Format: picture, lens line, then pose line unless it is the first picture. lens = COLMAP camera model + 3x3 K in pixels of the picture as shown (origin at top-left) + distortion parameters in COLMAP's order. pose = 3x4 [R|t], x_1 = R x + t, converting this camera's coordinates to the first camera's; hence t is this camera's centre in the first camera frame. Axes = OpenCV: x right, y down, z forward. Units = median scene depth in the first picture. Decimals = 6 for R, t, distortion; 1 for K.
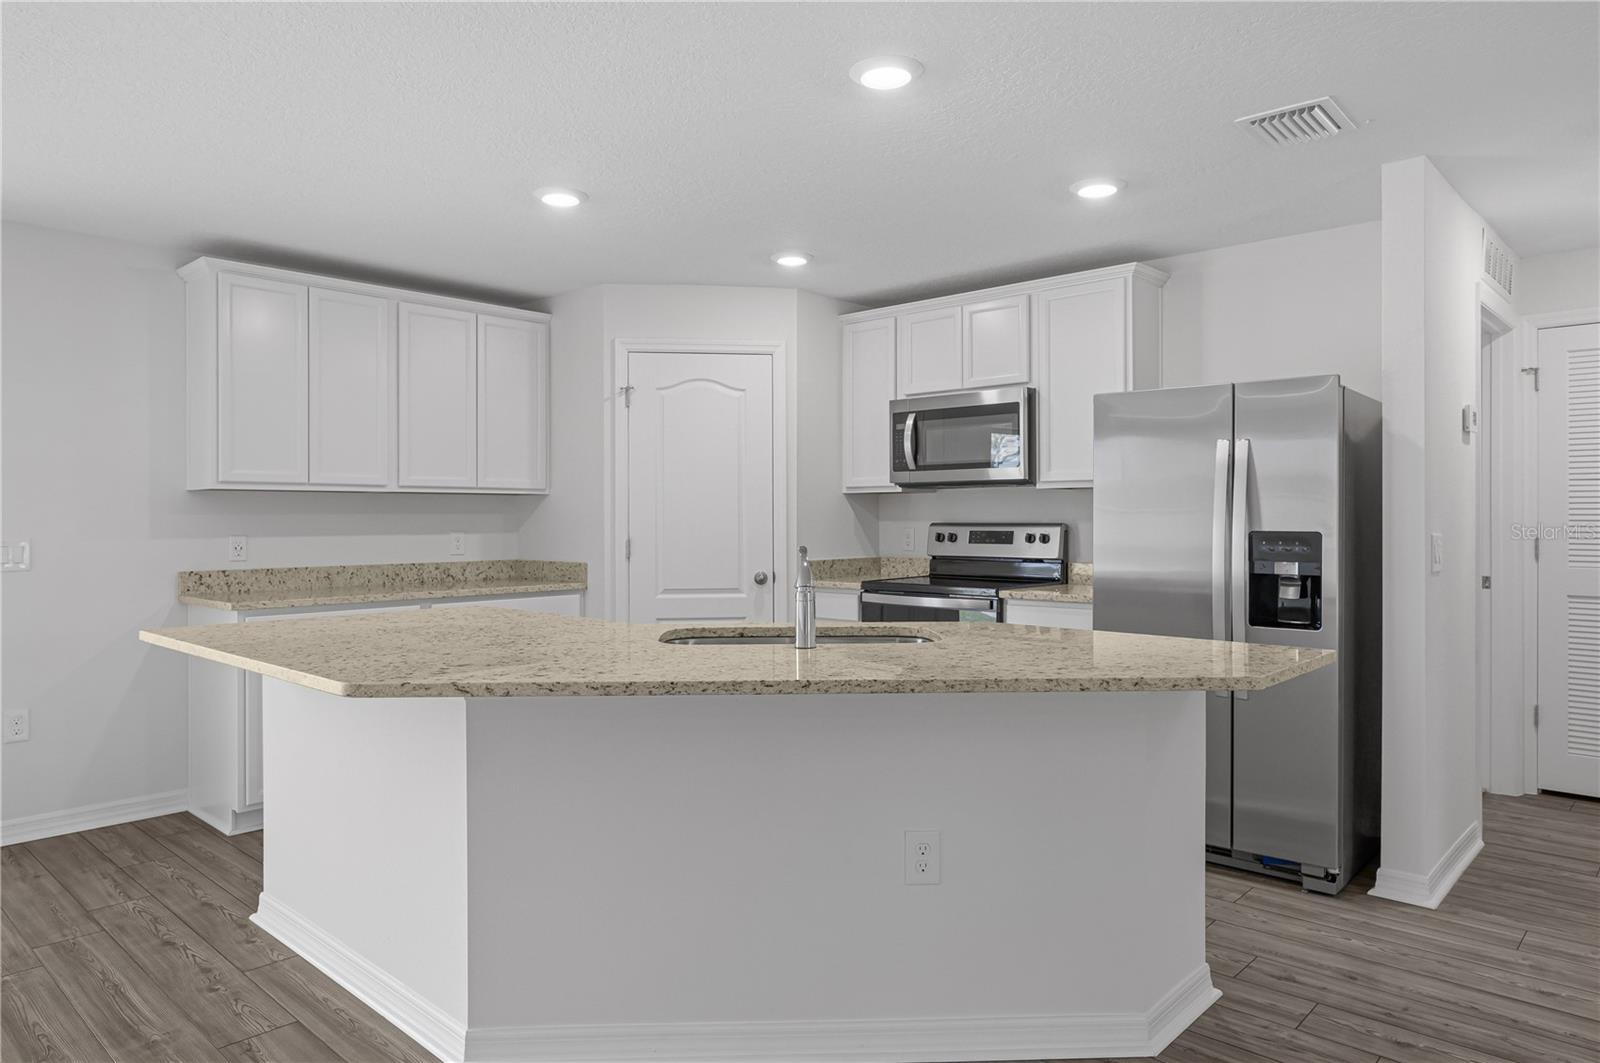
lens RADIAL K [[1005.0, 0, 798.1], [0, 1005.0, 525.9], [0, 0, 1]] dist [0.000341, 0.000398]
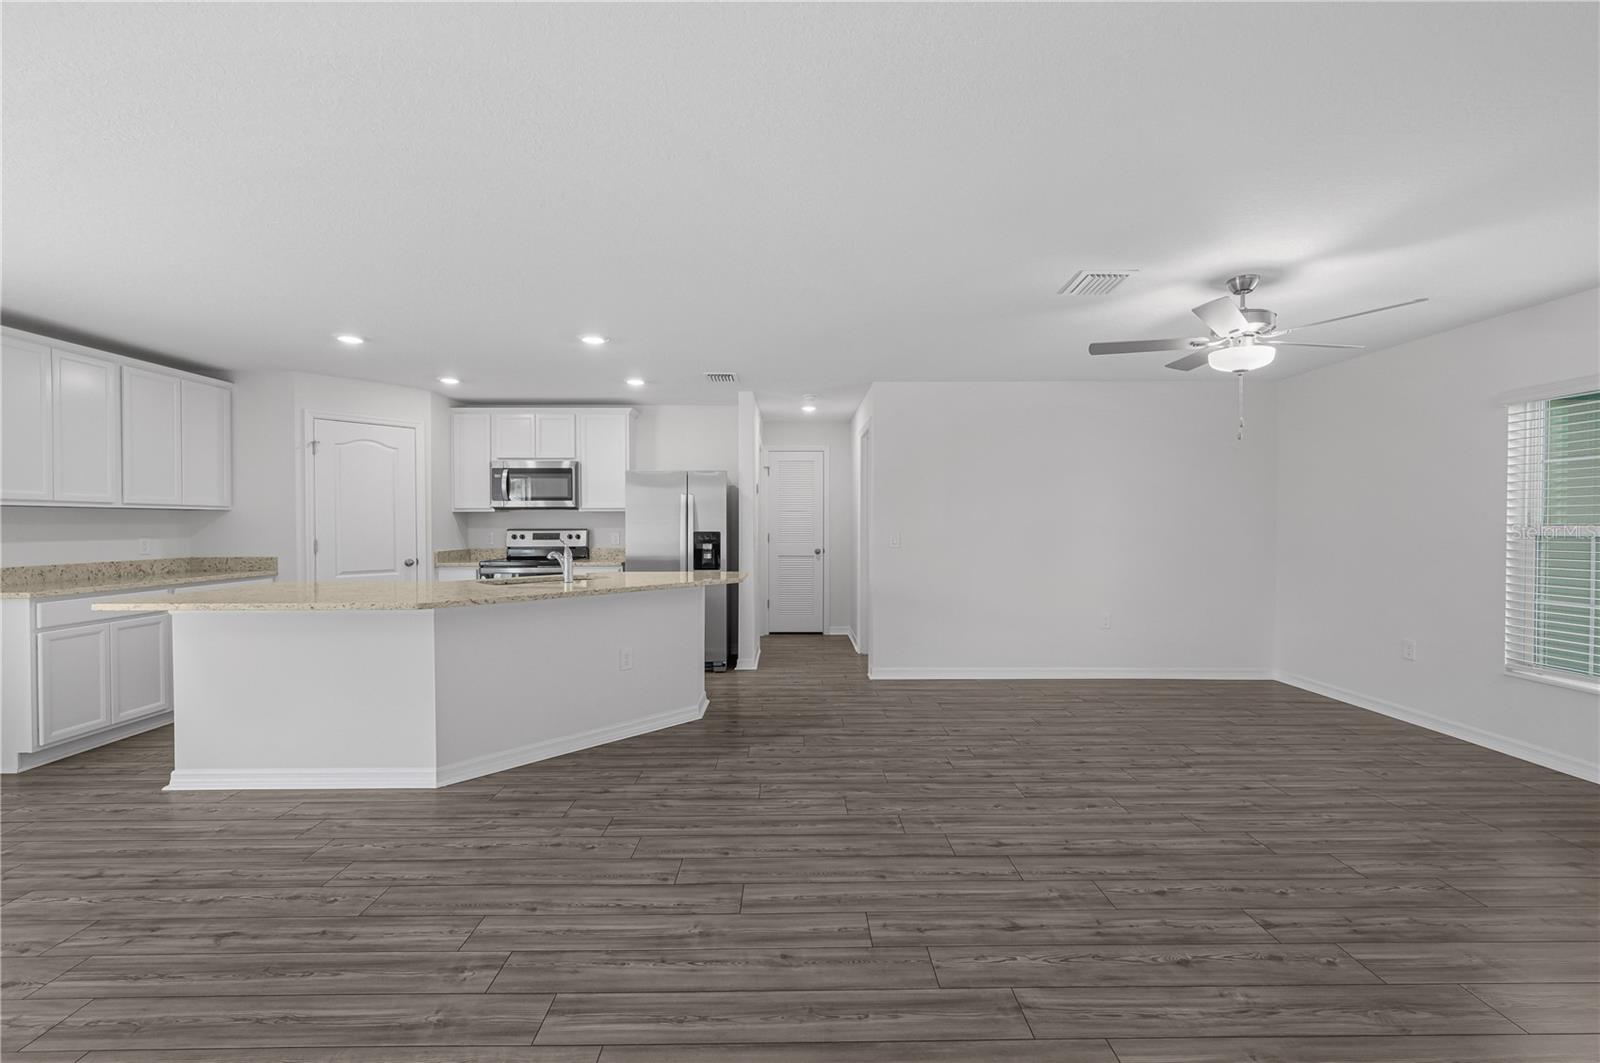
lens RADIAL K [[654.2, 0, 795.4], [0, 654.2, 548.9], [0, 0, 1]] dist [0.001497, 0.000208]
pose [[0.728572, -0.025462, 0.684495, -0.330933], [0.006360, 0.999517, 0.030411, 0.000227], [-0.684939, -0.017803, 0.728383, -0.240269]]
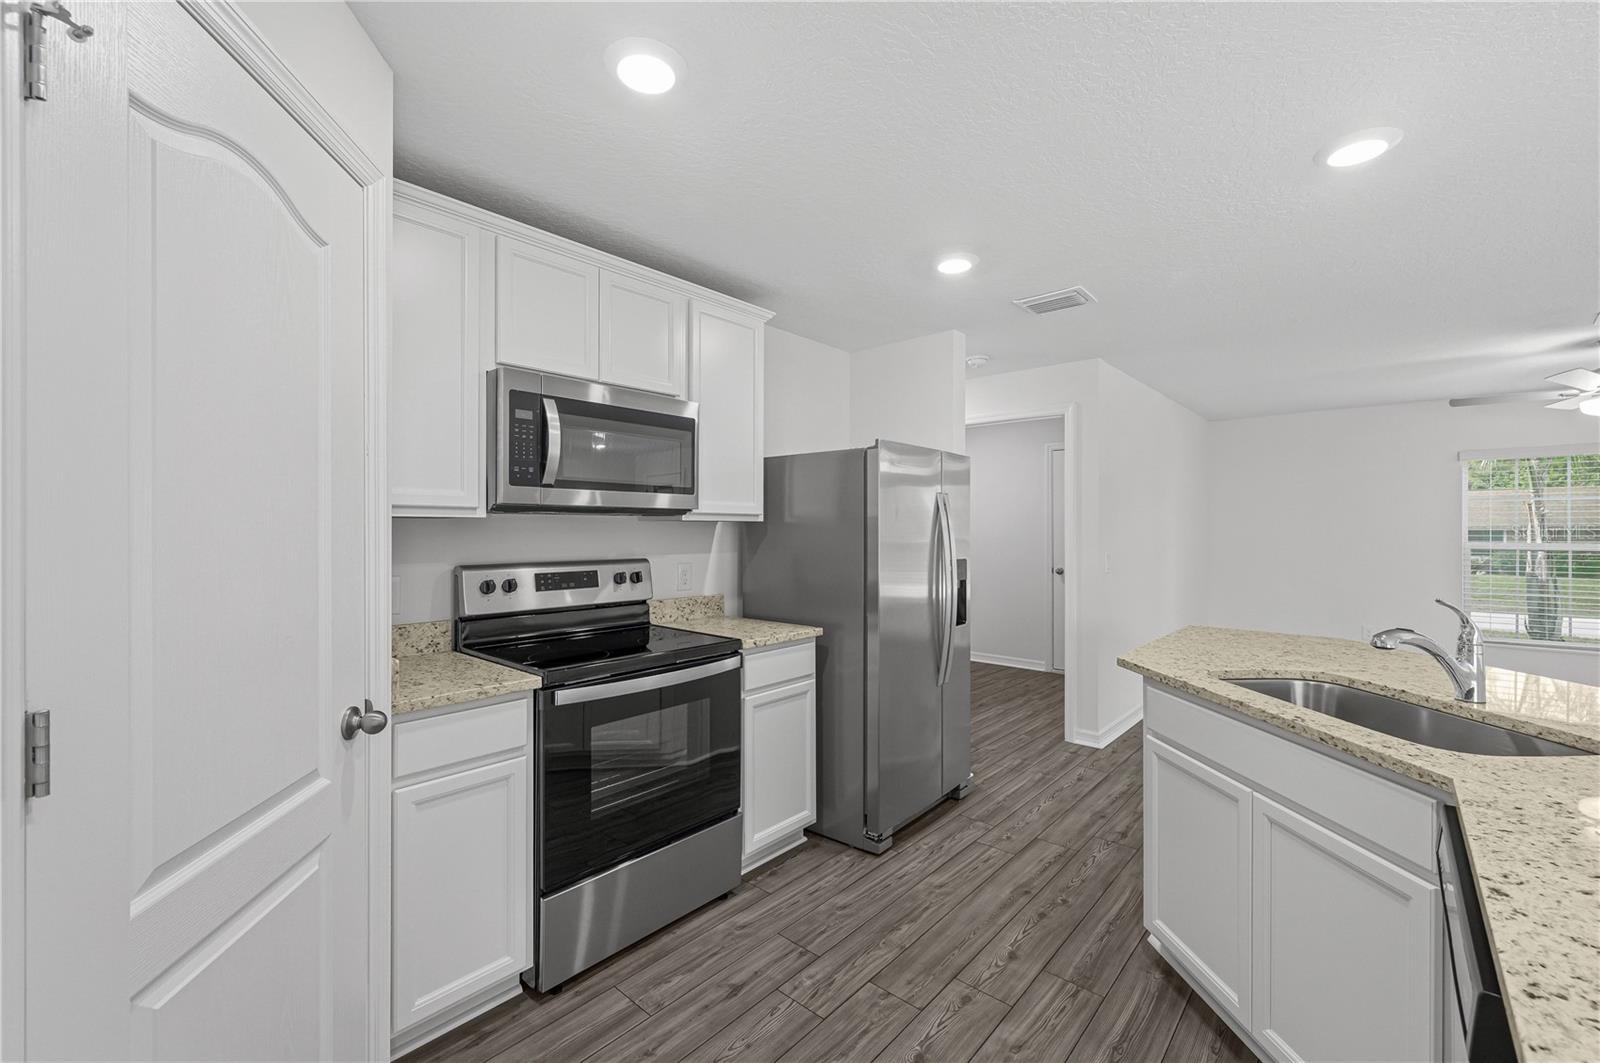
lens RADIAL K [[677.1, 0, 771.3], [0, 677.1, 530.6], [0, 0, 1]] dist [-0.000170, -0.000056]
pose [[-0.019262, 0.000116, 0.999814, -0.341174], [0.008372, 0.999965, 0.000045, -0.026615], [-0.999779, 0.008371, -0.019262, 0.900736]]
